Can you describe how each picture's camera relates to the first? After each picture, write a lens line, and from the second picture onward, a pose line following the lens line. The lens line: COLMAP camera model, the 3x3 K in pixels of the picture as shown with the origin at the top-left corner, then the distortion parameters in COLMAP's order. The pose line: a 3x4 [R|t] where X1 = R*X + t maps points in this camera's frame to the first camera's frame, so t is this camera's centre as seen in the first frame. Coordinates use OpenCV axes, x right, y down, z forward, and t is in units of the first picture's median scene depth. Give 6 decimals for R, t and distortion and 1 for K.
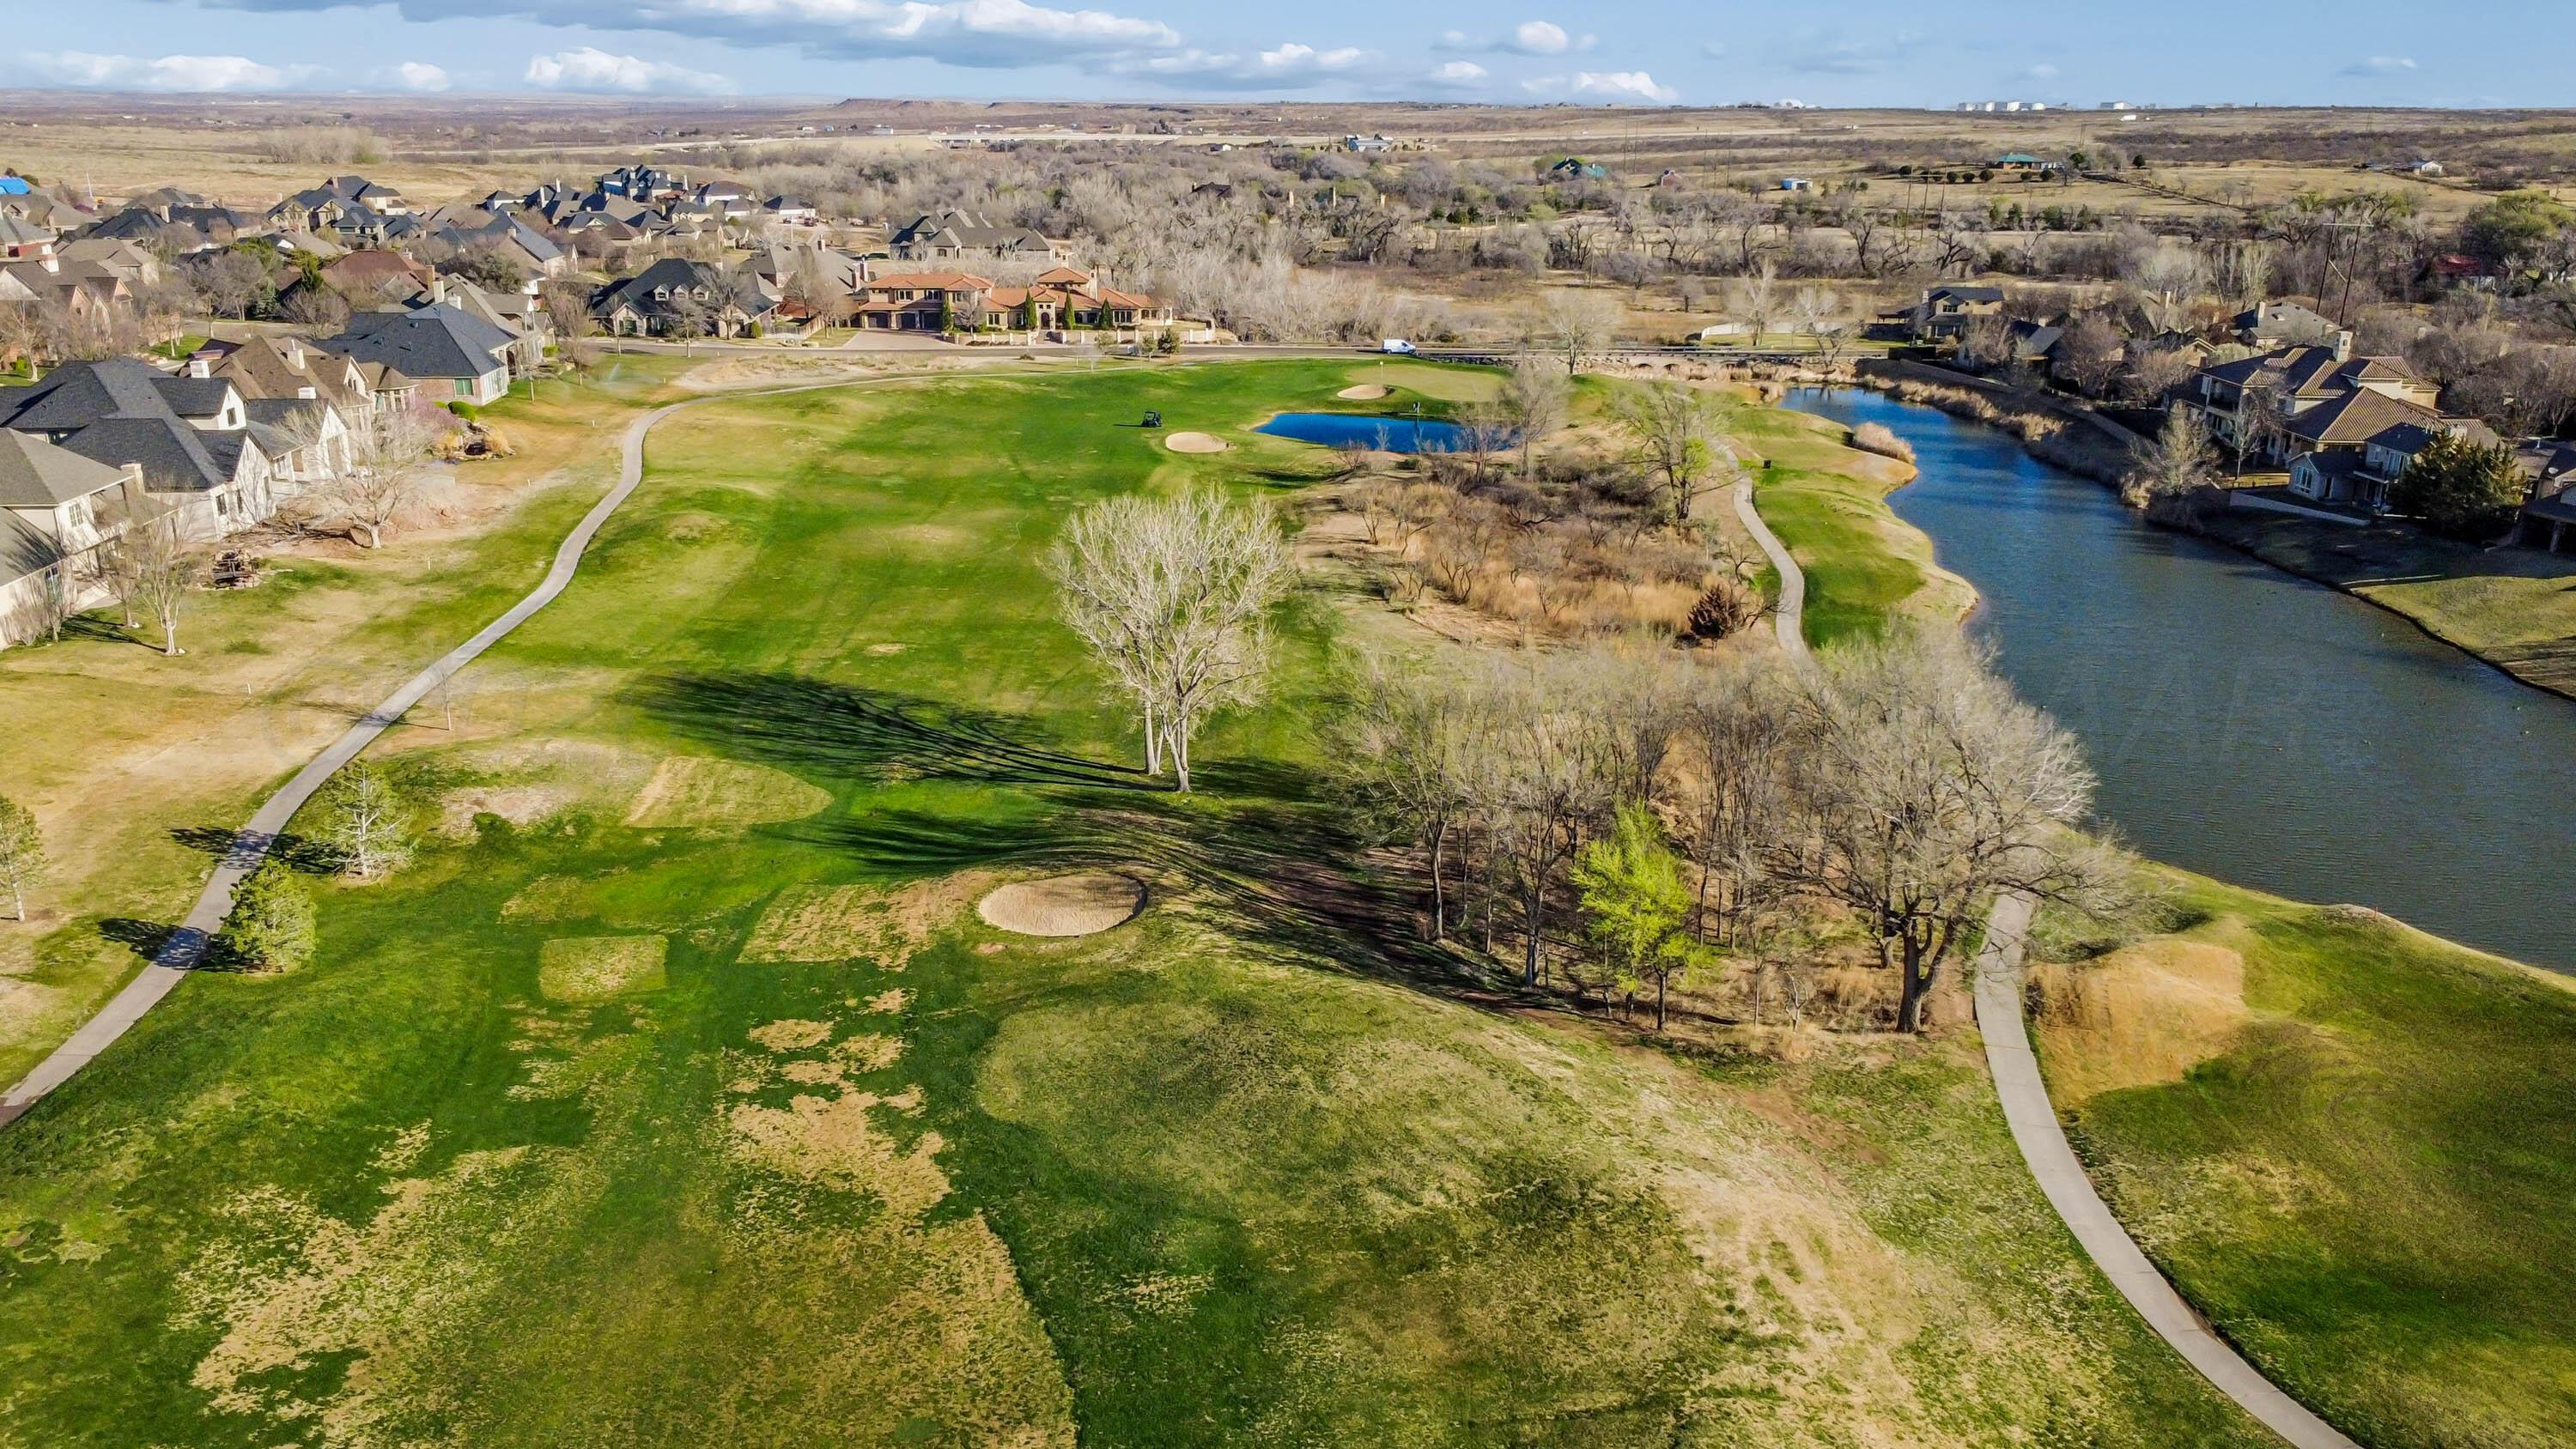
lens RADIAL K [[1866.5, 0, 1247.2], [0, 1866.5, 630.5], [0, 0, 1]] dist [-0.000140, -0.003203]
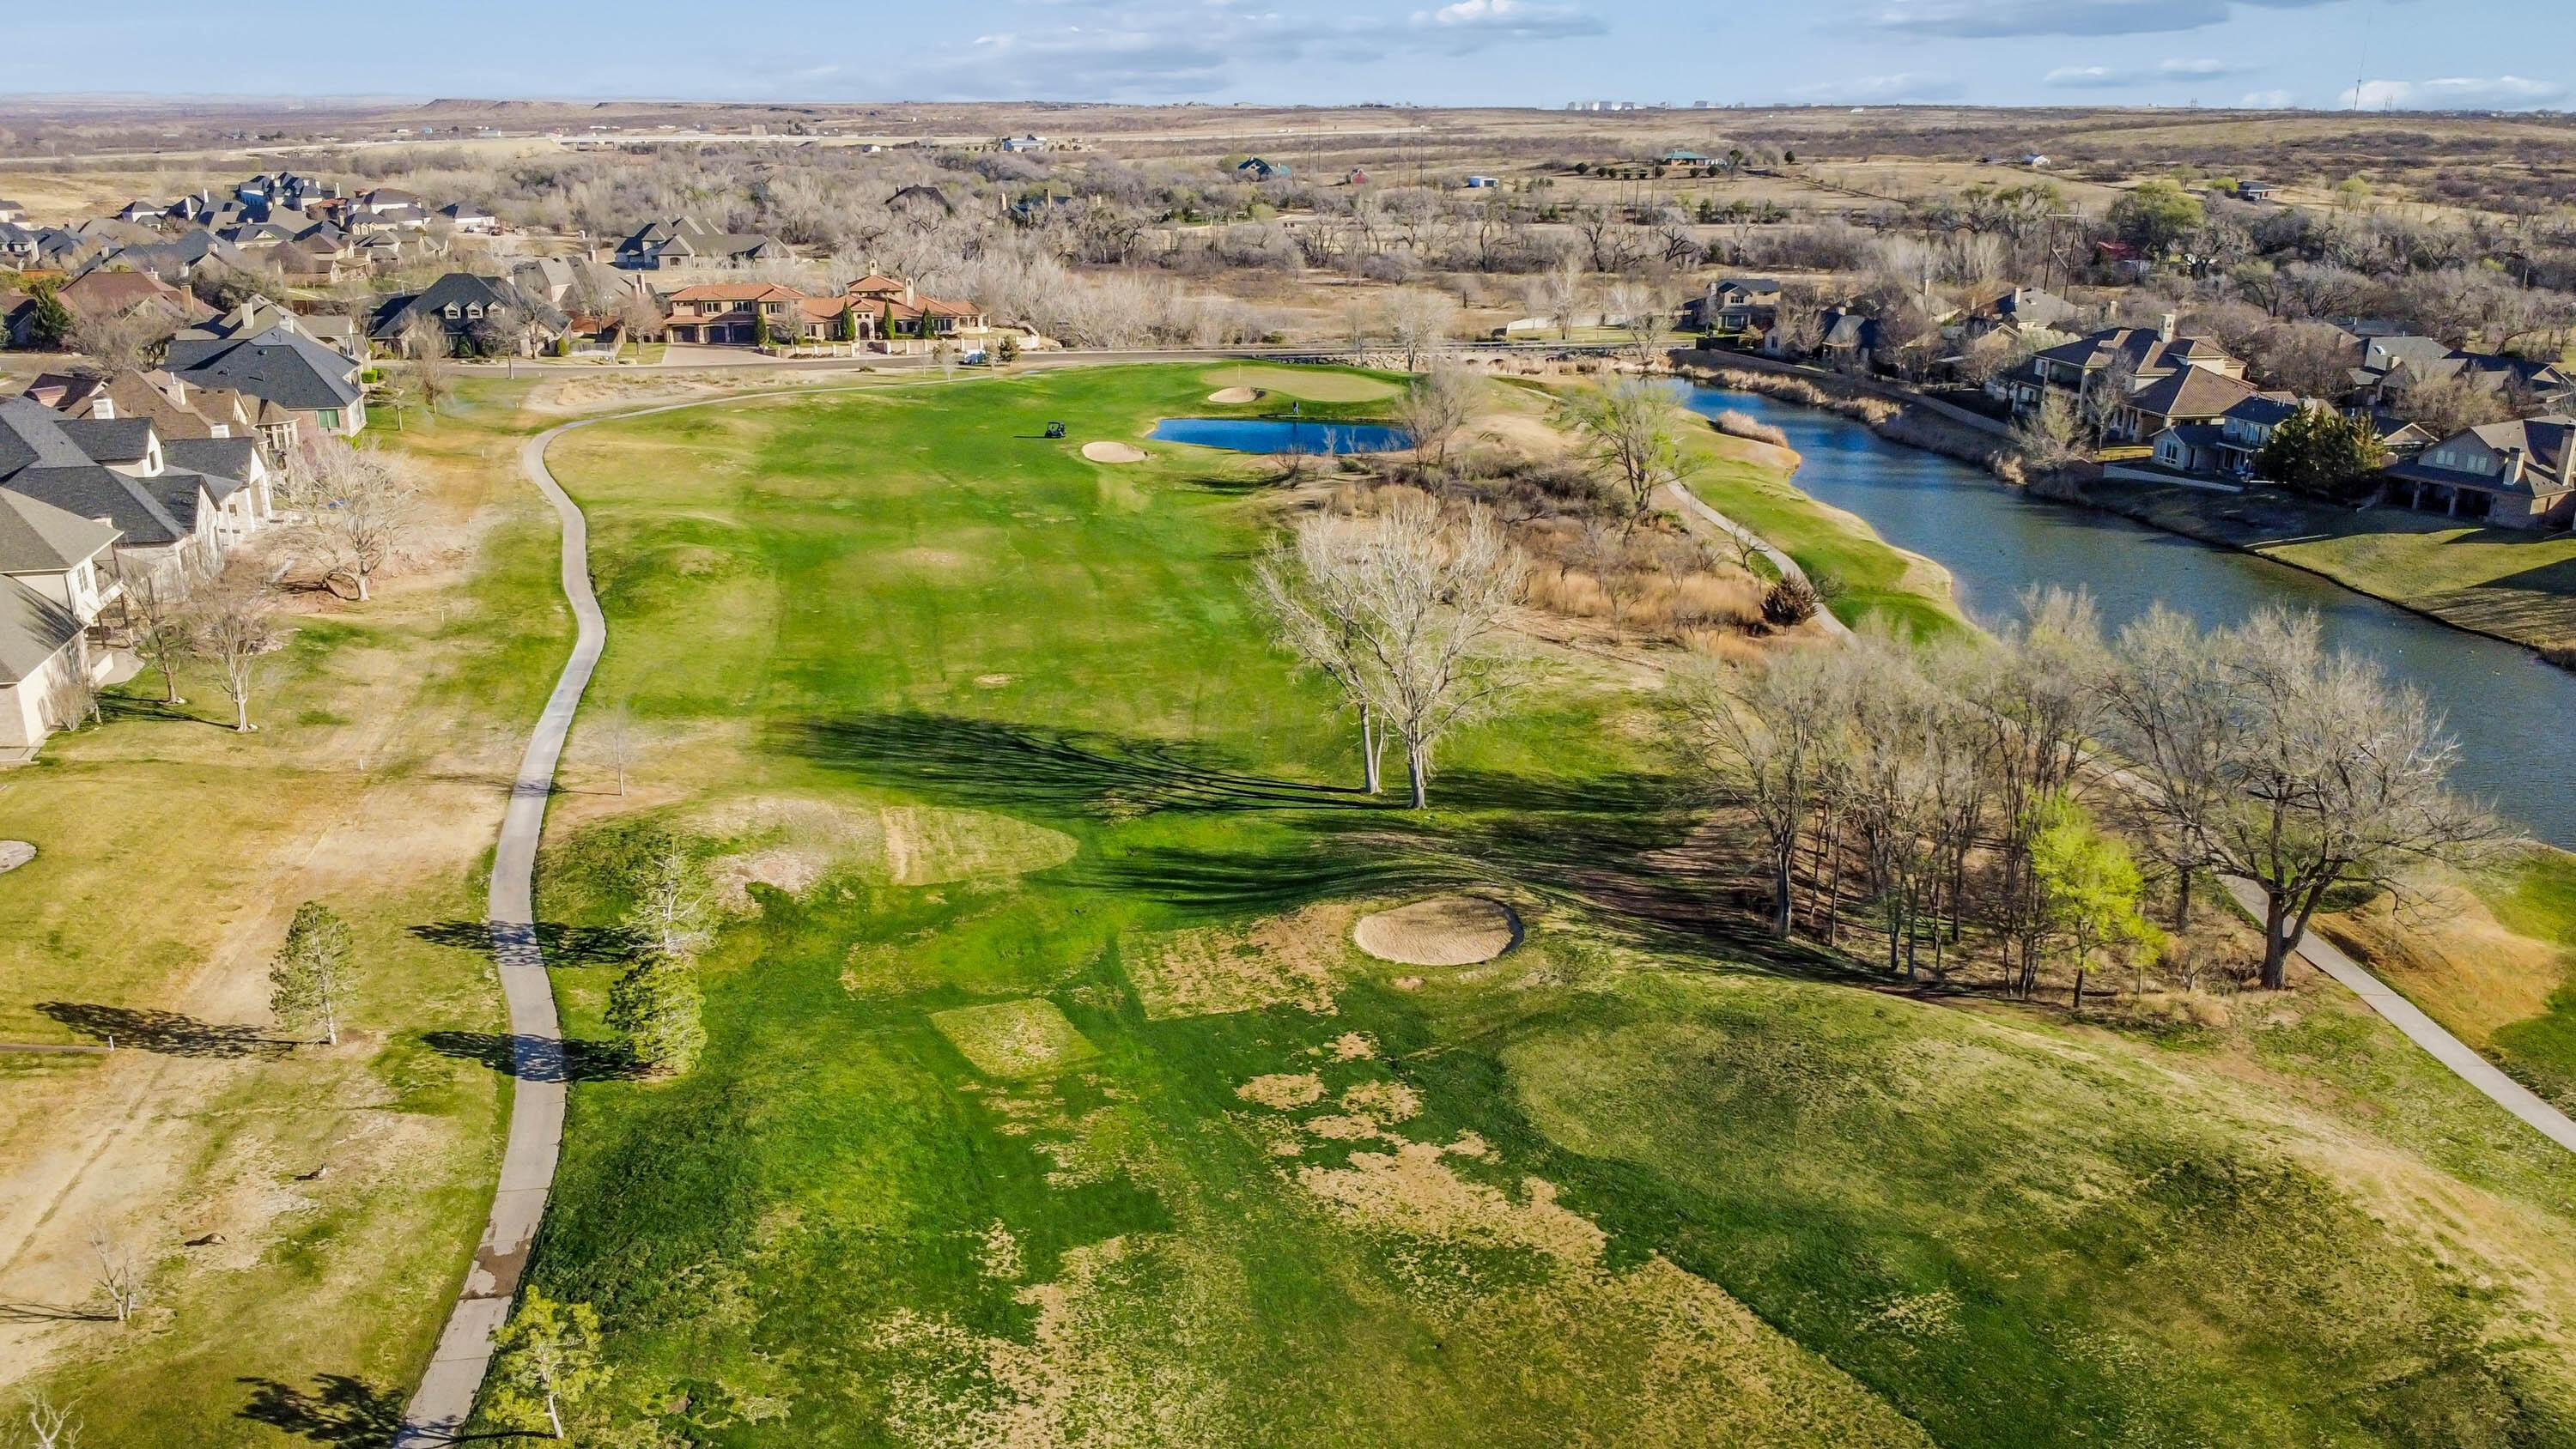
lens RADIAL K [[1866.5, 0, 1247.2], [0, 1866.5, 630.5], [0, 0, 1]] dist [-0.000140, -0.003203]
pose [[0.983148, -0.050908, 0.175580, -0.186073], [0.050912, 0.998693, 0.004485, -0.010523], [-0.175579, 0.004530, 0.984455, 0.027786]]
